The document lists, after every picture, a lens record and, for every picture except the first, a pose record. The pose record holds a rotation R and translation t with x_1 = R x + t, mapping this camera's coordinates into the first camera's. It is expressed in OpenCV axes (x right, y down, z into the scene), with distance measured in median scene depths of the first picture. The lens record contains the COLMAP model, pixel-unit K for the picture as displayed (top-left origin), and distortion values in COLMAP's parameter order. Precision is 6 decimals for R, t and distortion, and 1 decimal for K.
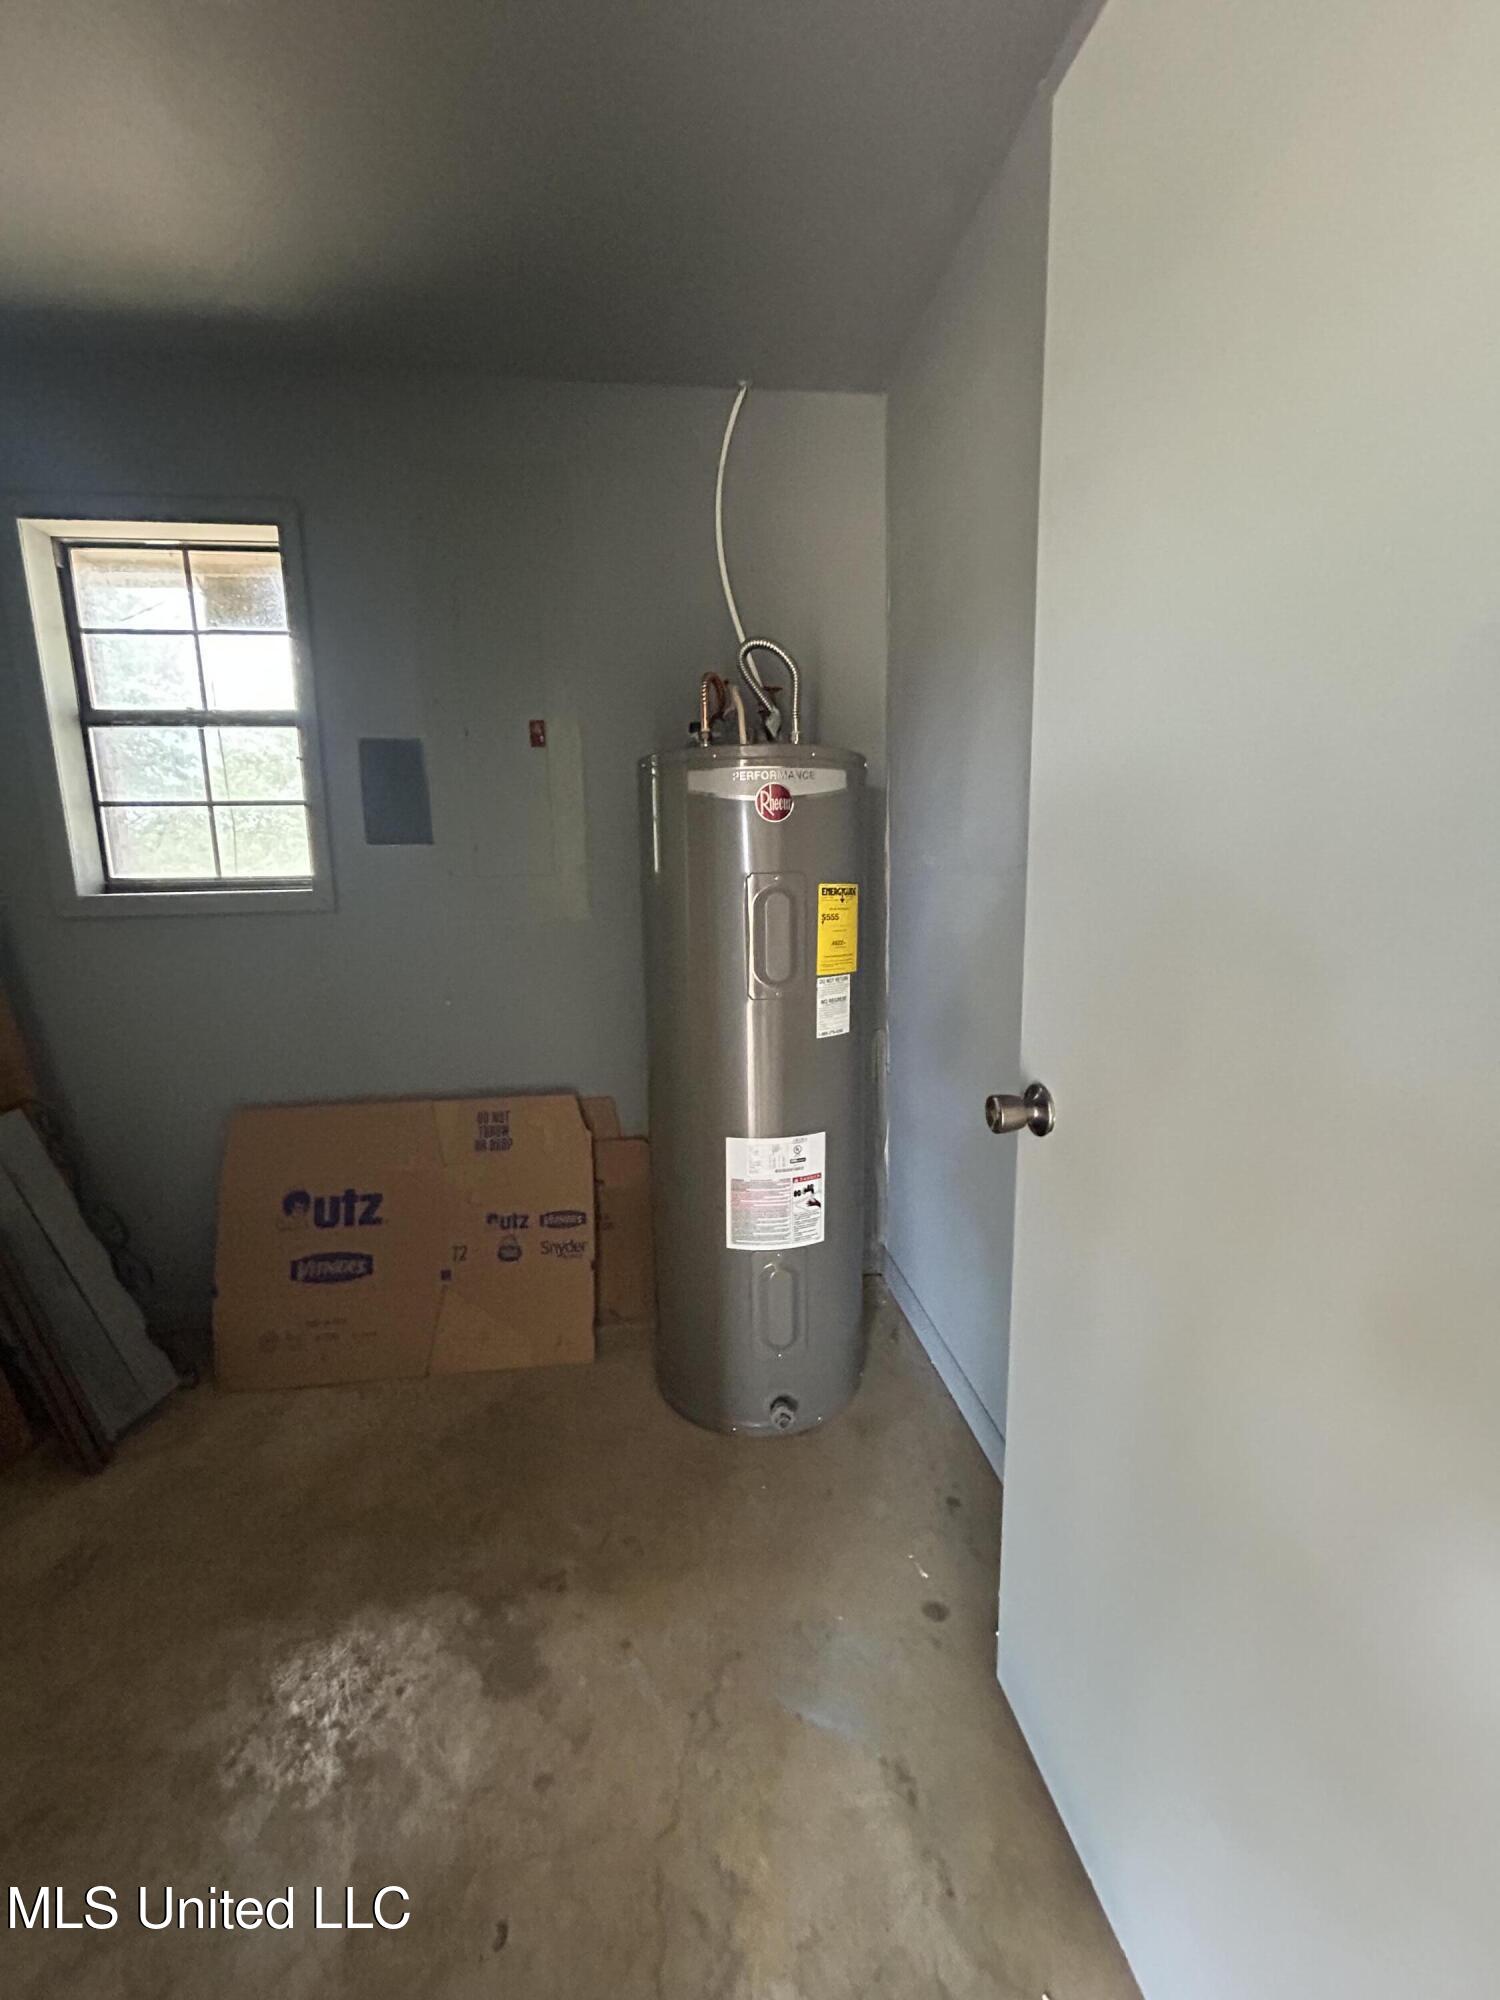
lens RADIAL K [[809.8, 0, 752.8], [0, 809.8, 1000.5], [0, 0, 1]] dist [0.002847, 0.001434]
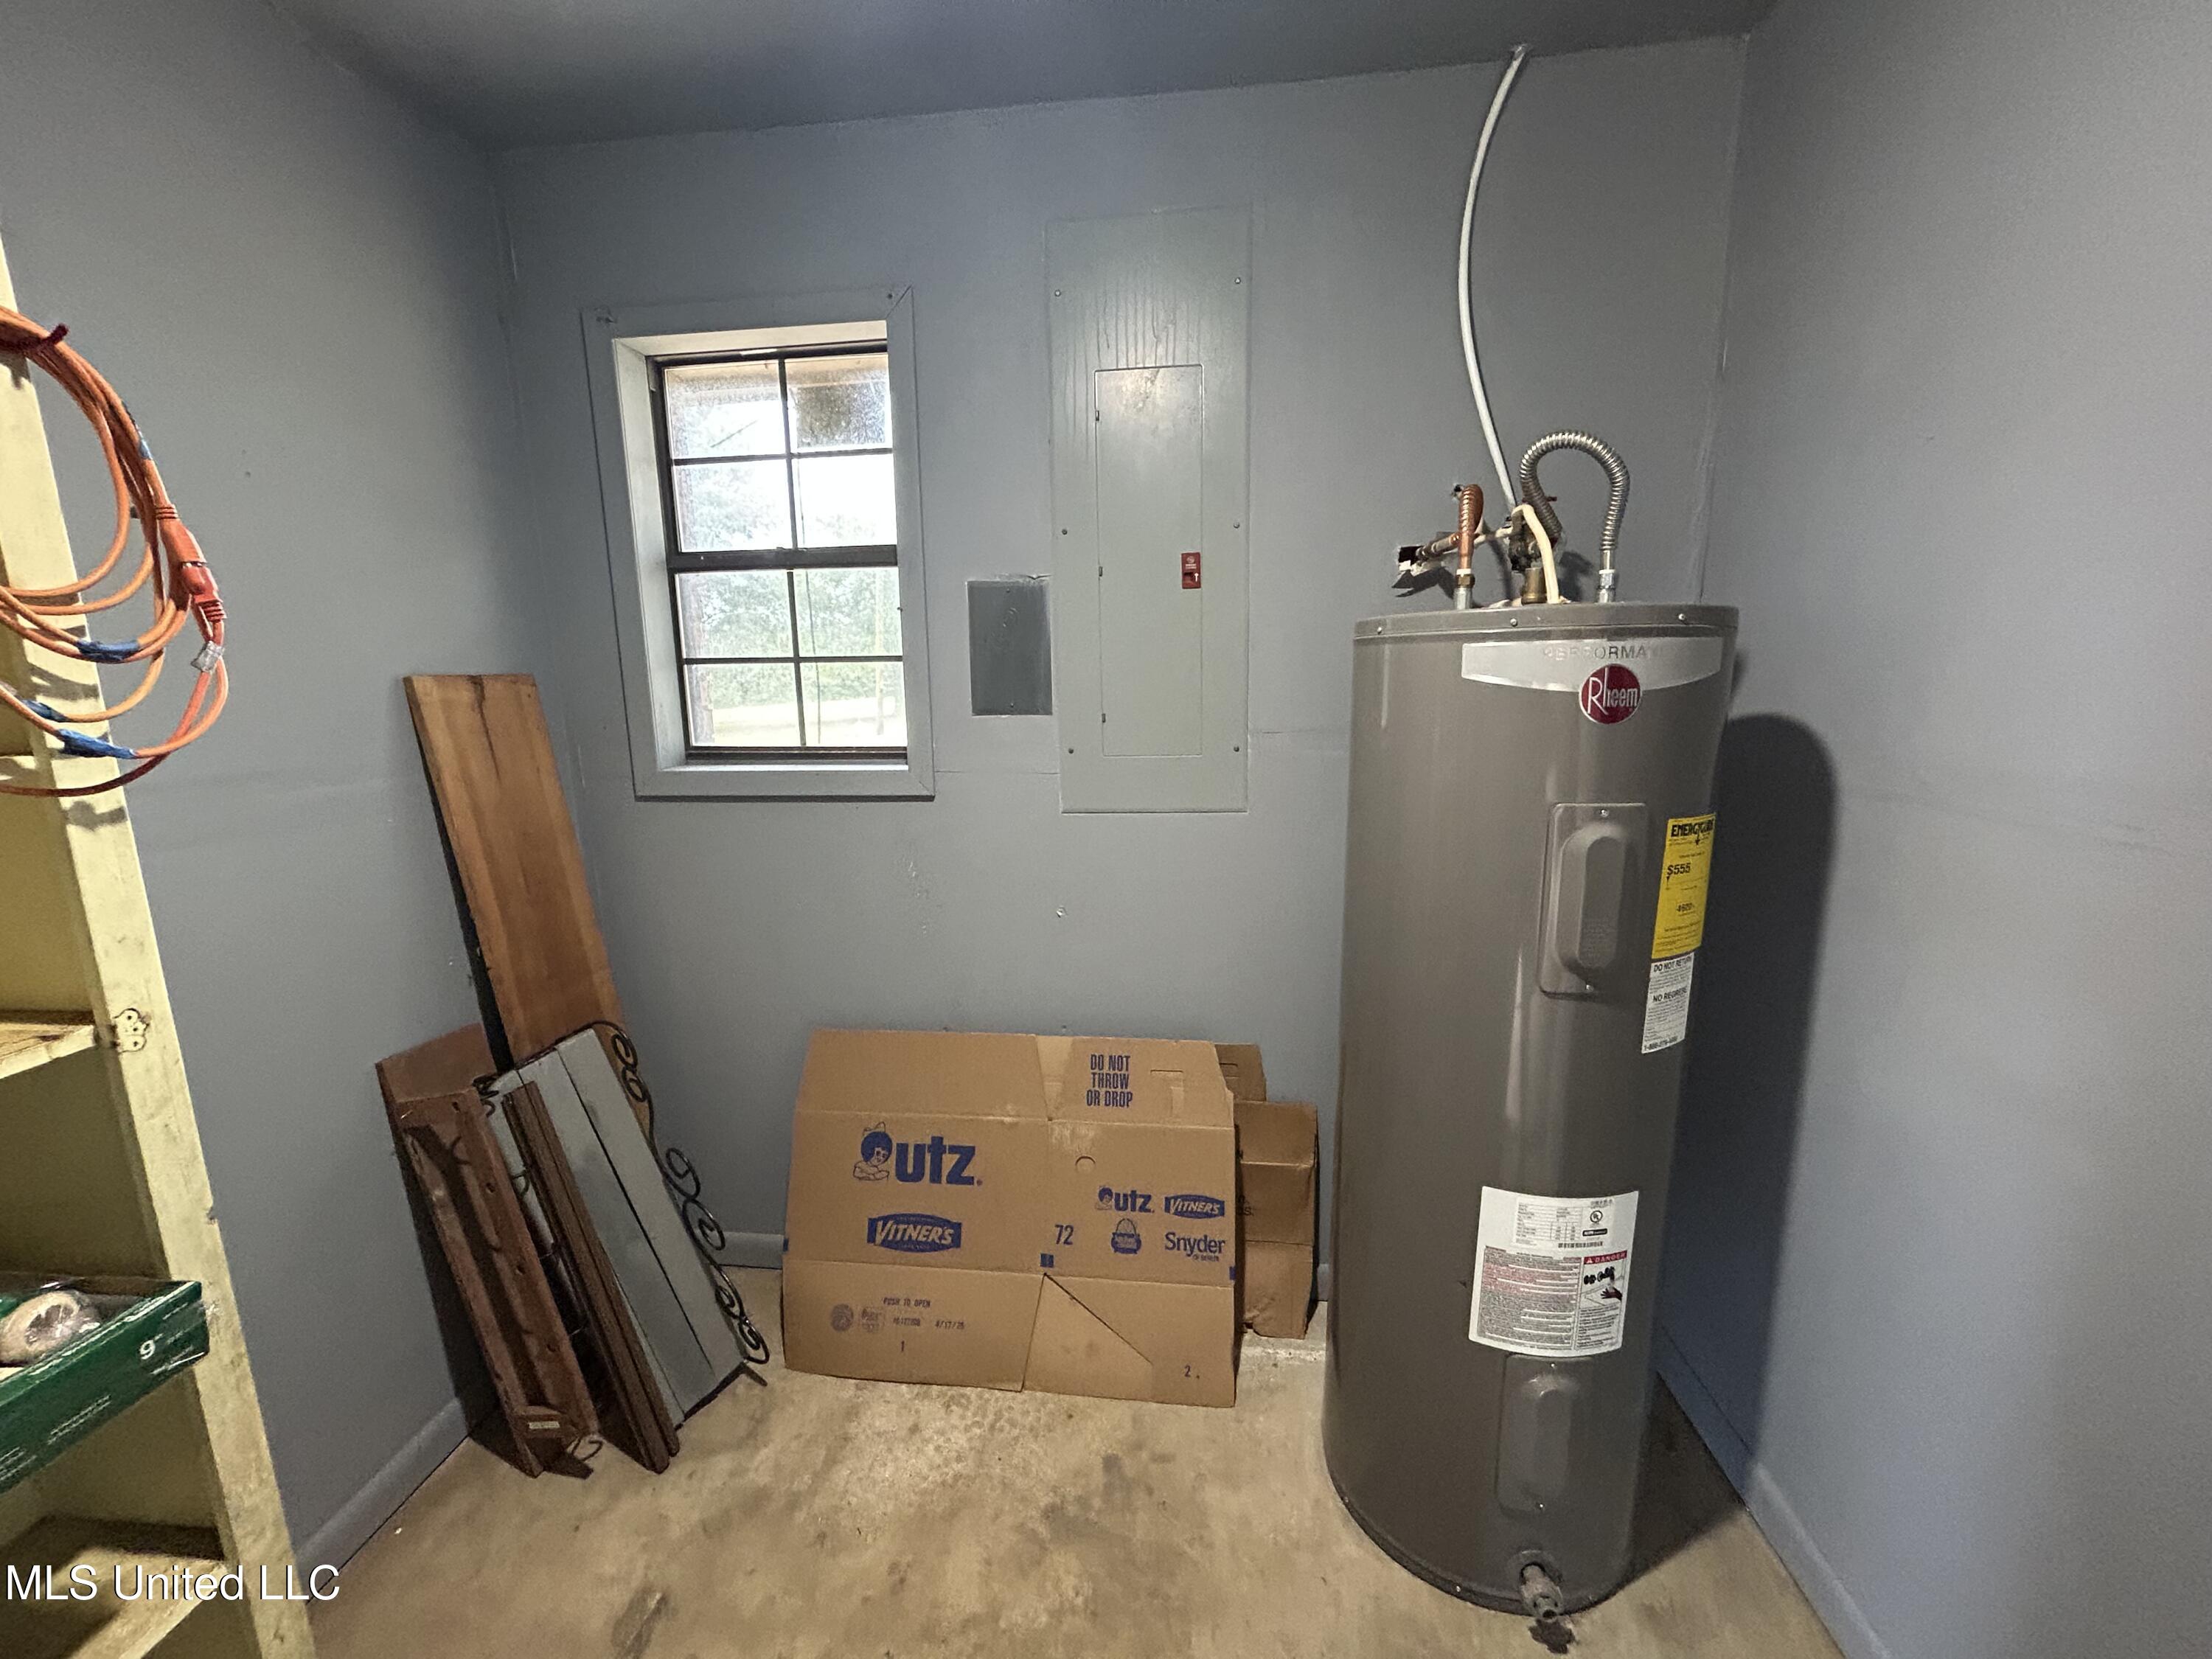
lens RADIAL K [[895.6, 0, 1106.1], [0, 895.6, 828.6], [0, 0, 1]] dist [0.002847, 0.001434]
pose [[0.974001, 0.043444, -0.222339, -0.149162], [-0.039207, 0.998956, 0.023437, -0.106532], [0.223125, -0.014111, 0.974688, 0.169831]]
